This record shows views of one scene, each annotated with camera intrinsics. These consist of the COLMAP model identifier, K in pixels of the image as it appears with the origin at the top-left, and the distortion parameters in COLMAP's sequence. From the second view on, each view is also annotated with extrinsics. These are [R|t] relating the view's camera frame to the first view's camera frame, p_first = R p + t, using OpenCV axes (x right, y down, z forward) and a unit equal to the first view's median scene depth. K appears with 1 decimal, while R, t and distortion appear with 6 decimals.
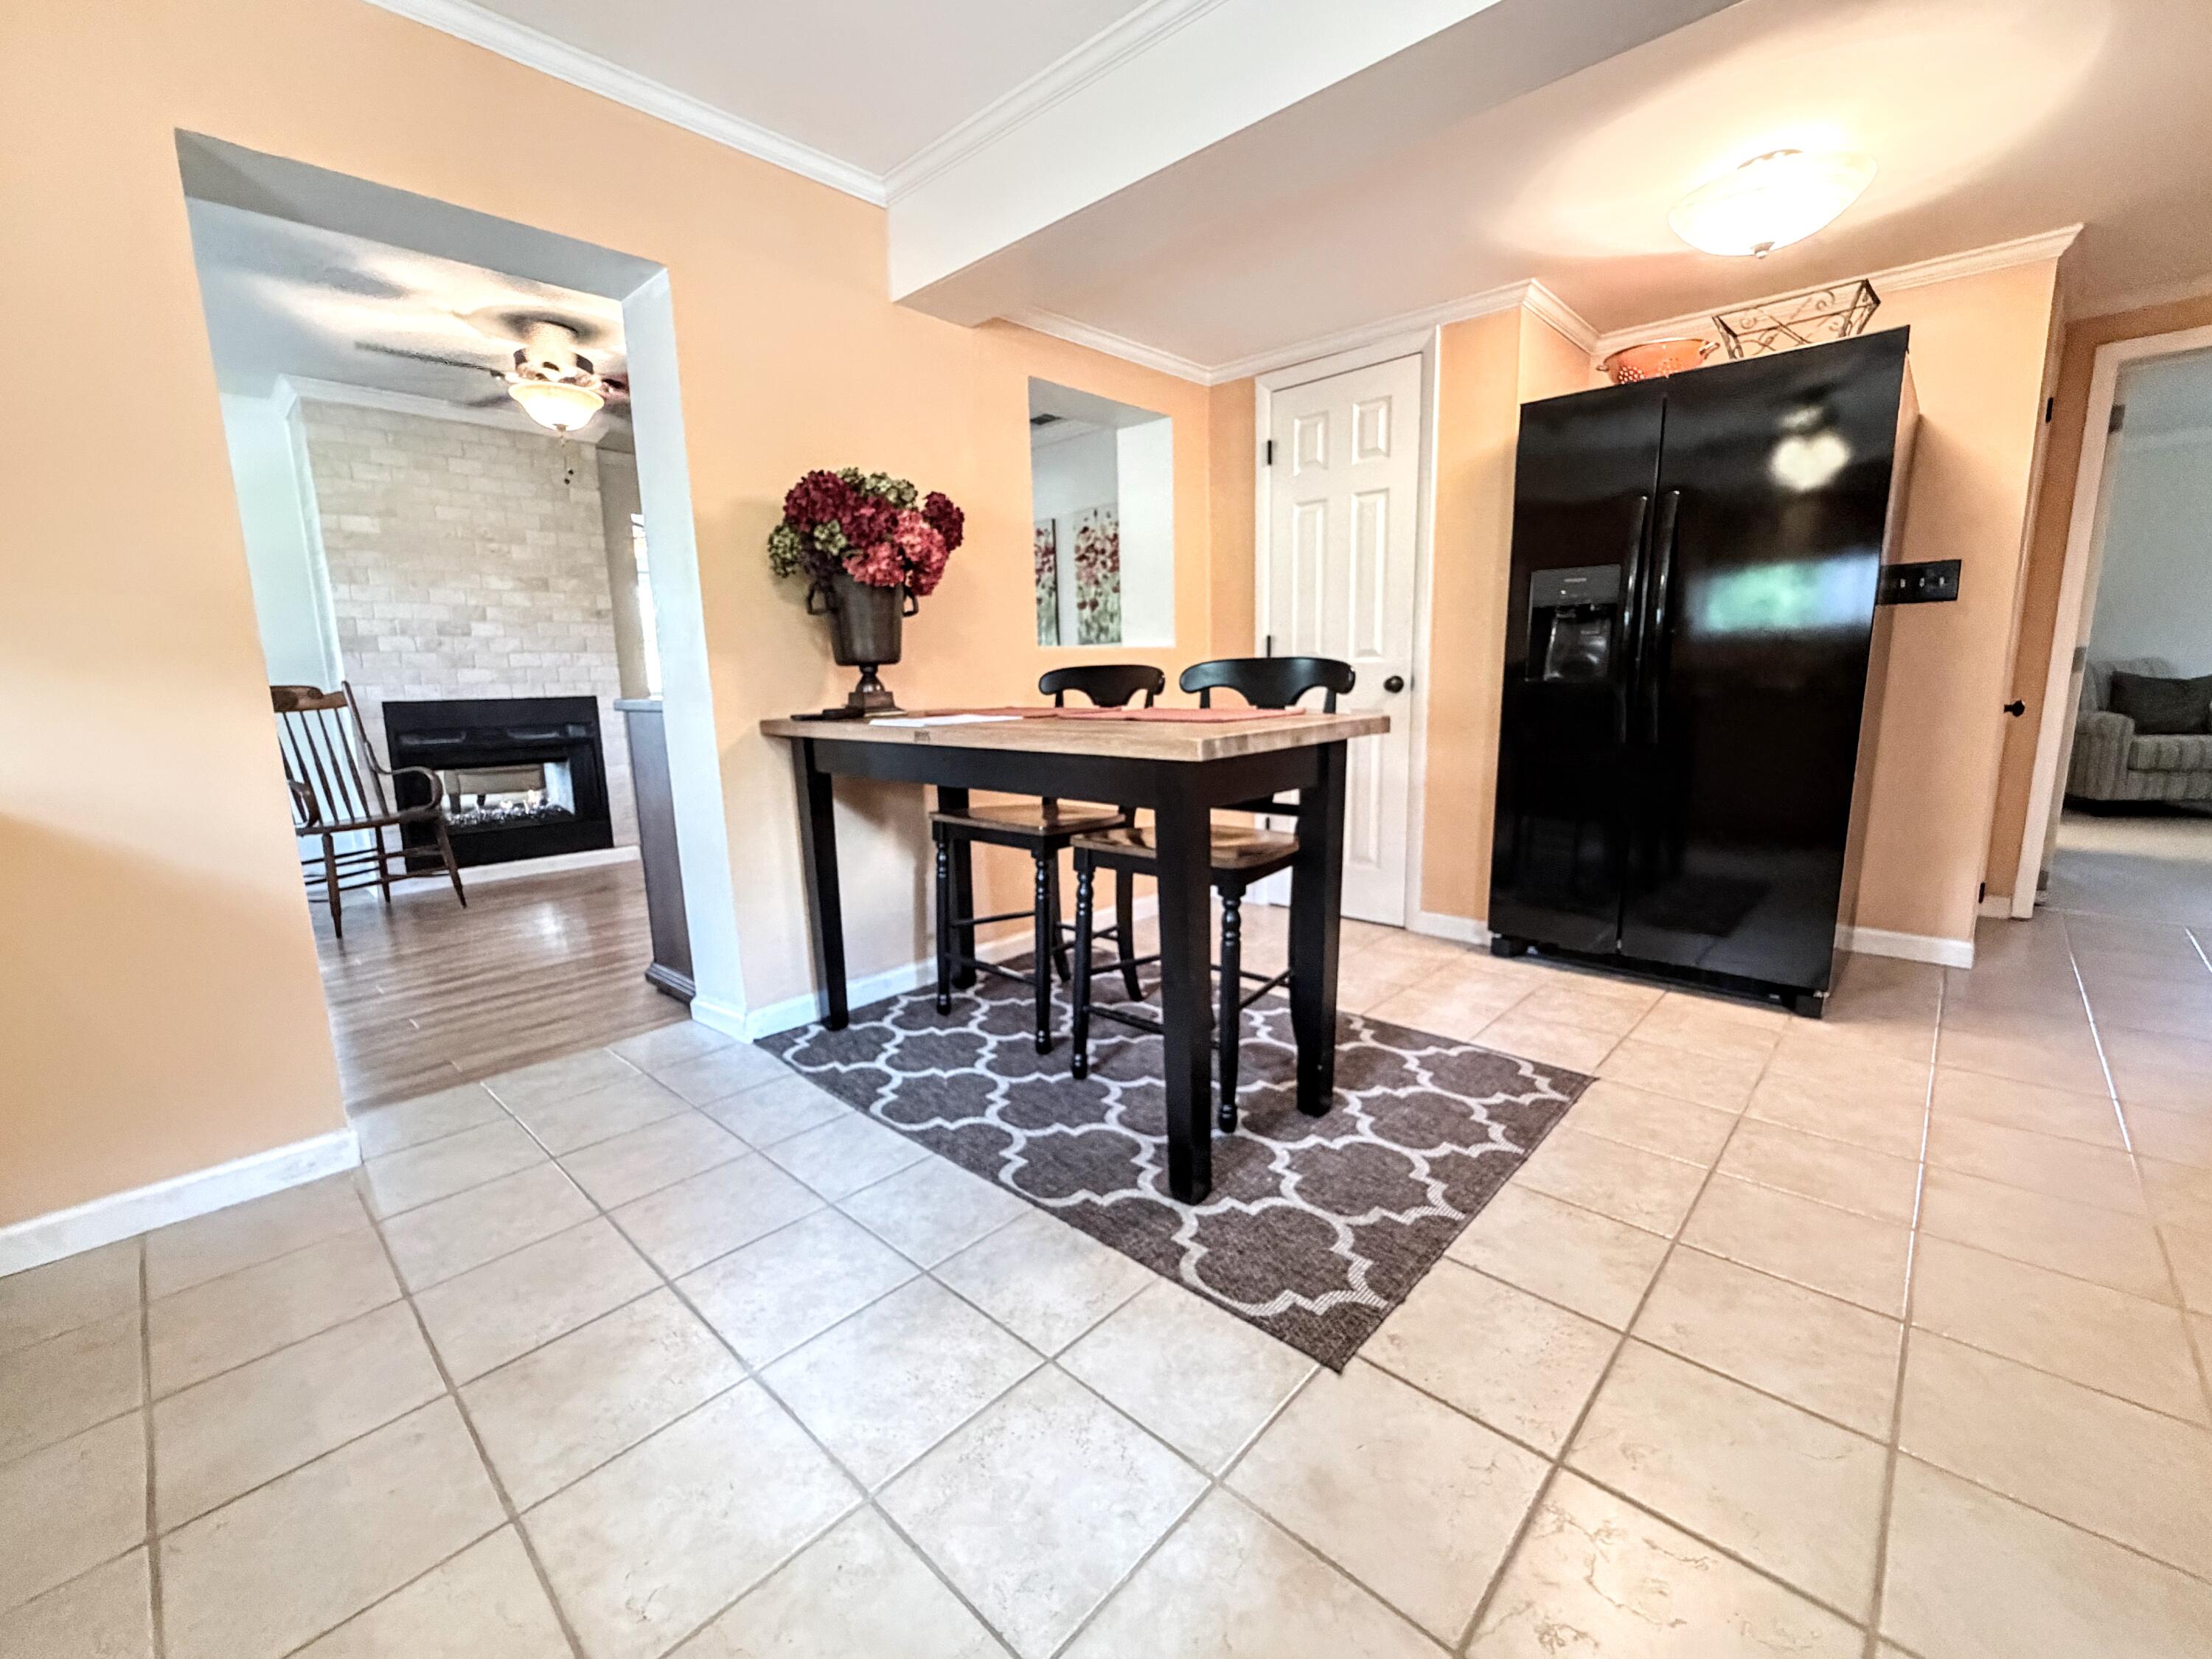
lens RADIAL K [[899.6, 0, 1100.9], [0, 899.6, 836.2], [0, 0, 1]] dist [-0.001305, 0.001062]
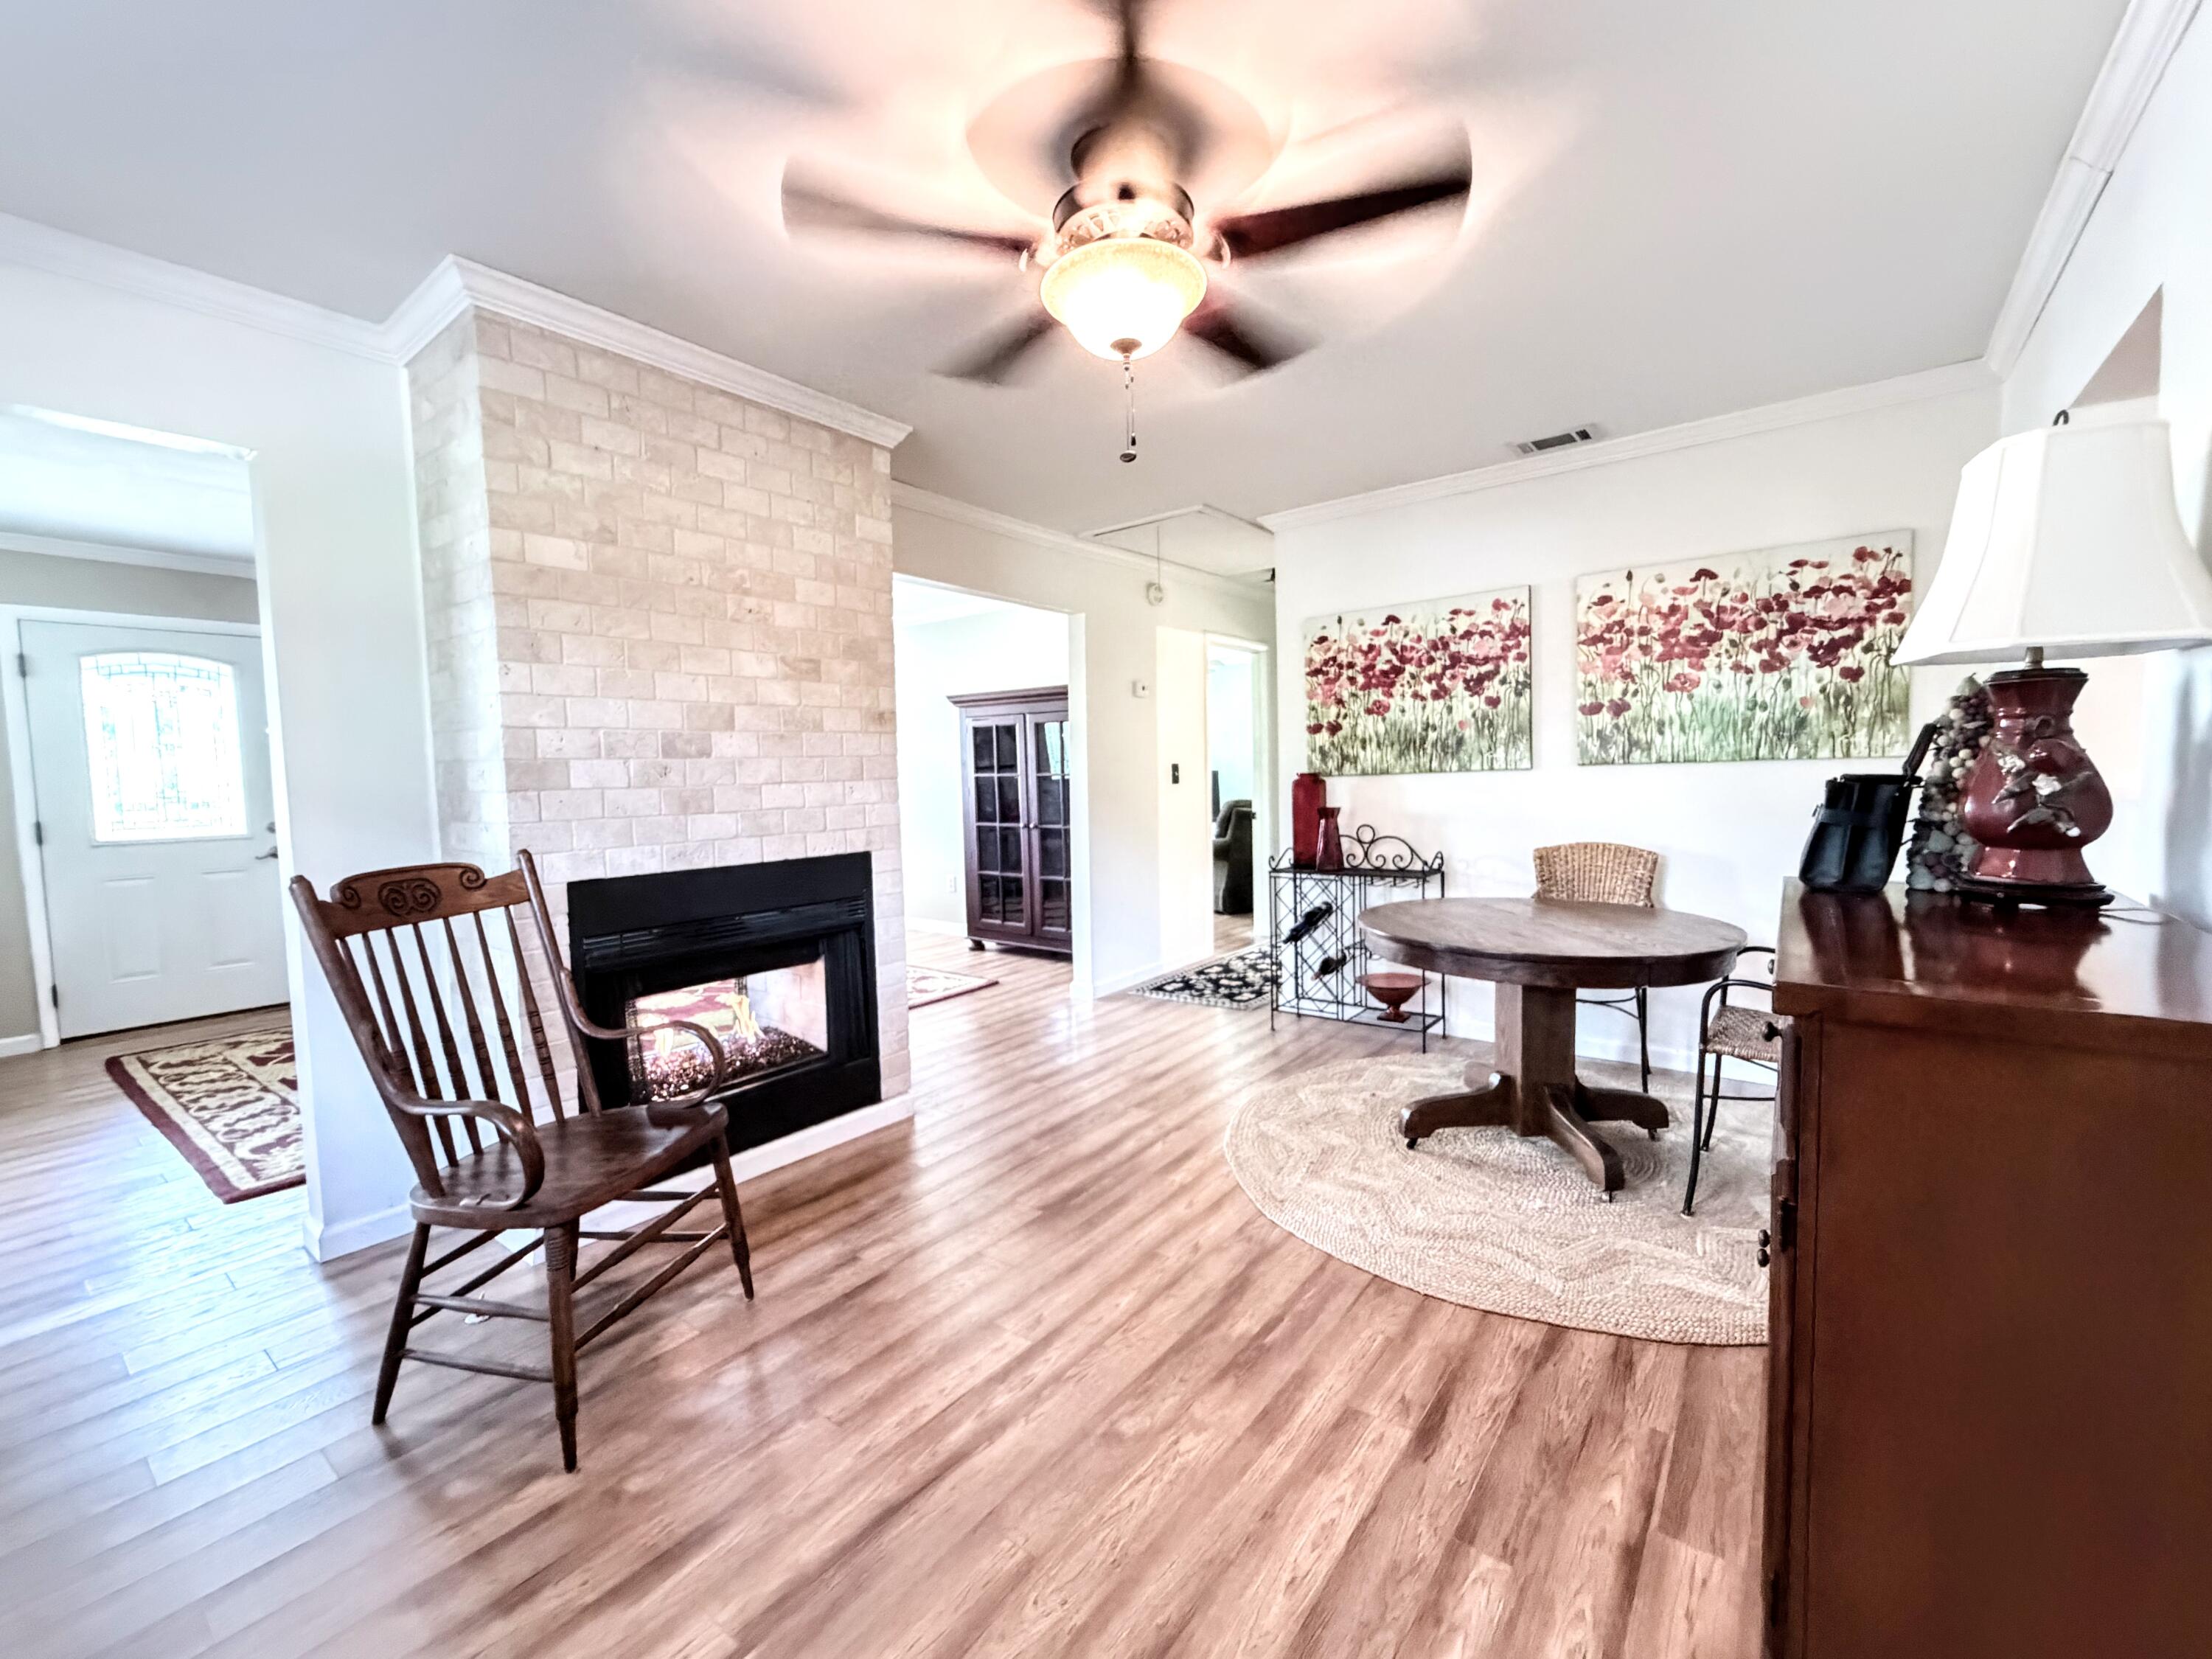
lens RADIAL K [[899.6, 0, 1094.5], [0, 899.6, 836.5], [0, 0, 1]] dist [-0.001305, 0.001062]
pose [[0.994092, -0.009034, 0.108161, -0.525589], [0.020334, 0.994387, -0.103828, -0.110574], [-0.106616, 0.105414, 0.988697, 0.426534]]
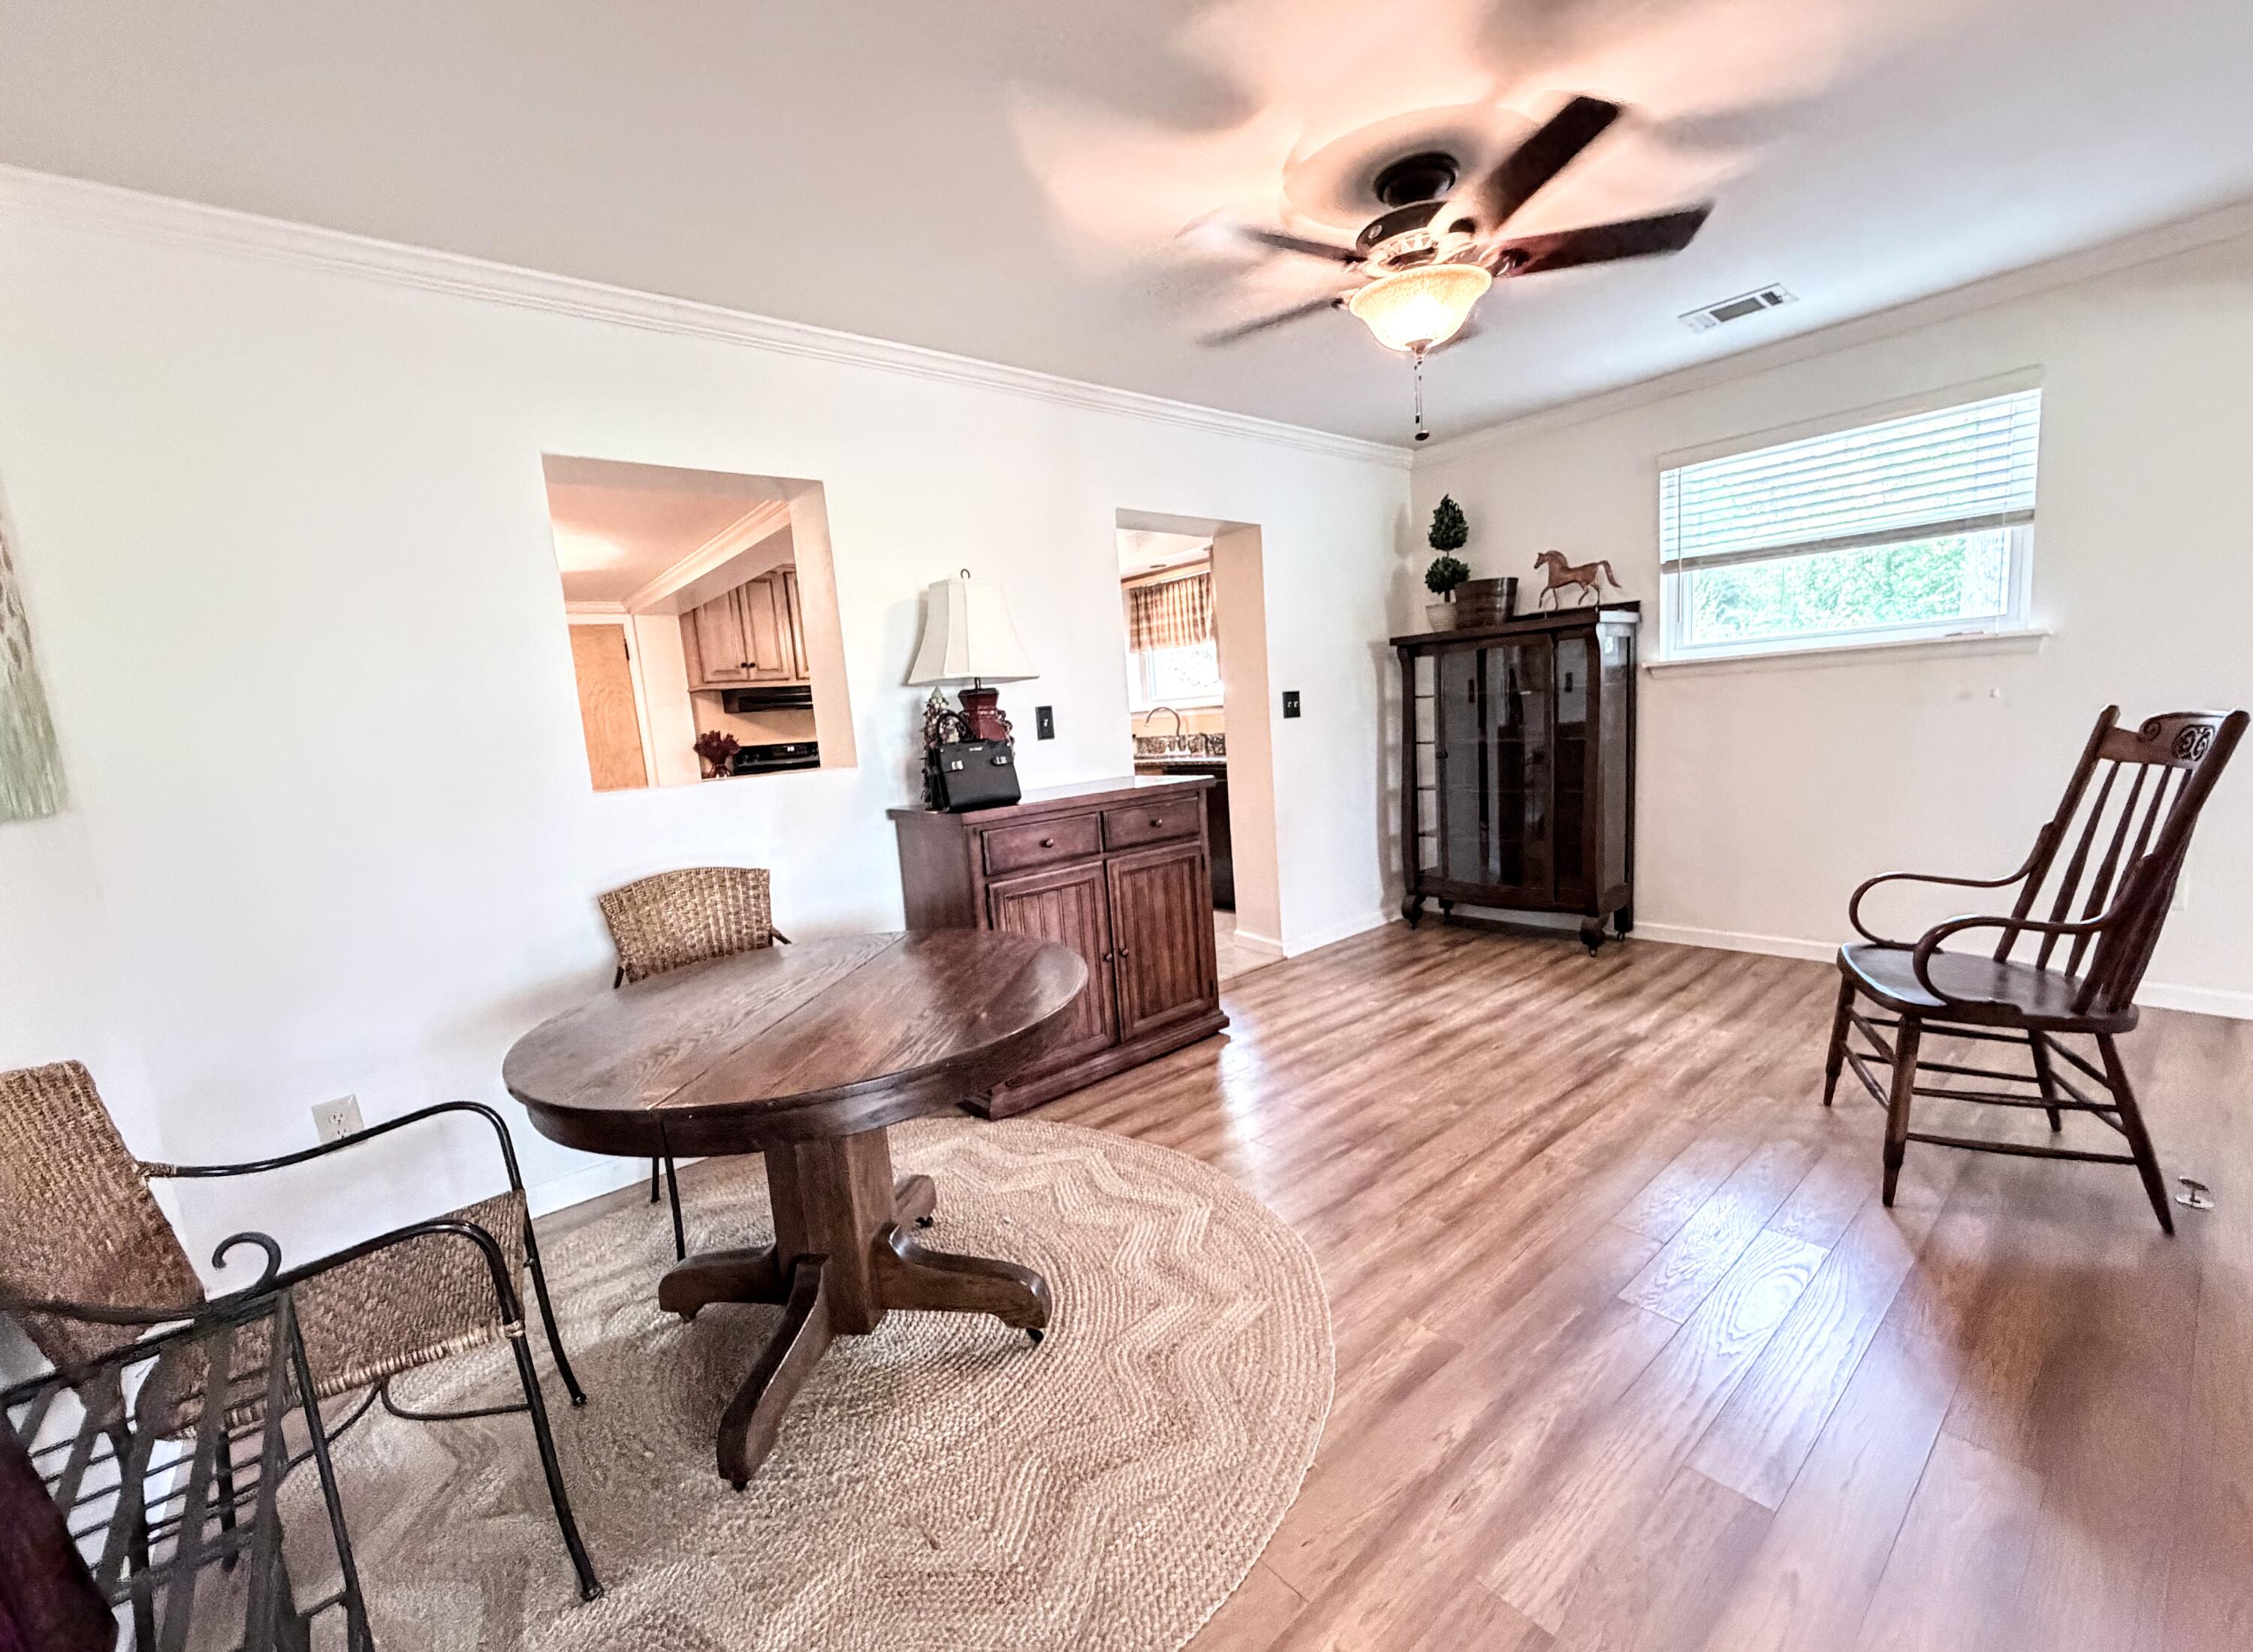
lens RADIAL K [[916.2, 0, 1117.9], [0, 916.2, 834.1], [0, 0, 1]] dist [-0.001305, 0.001062]
pose [[-0.989291, 0.078051, 0.123335, -0.314835], [0.113607, 0.942287, 0.314942, -0.320849], [-0.091635, 0.325581, -0.941063, 1.493708]]
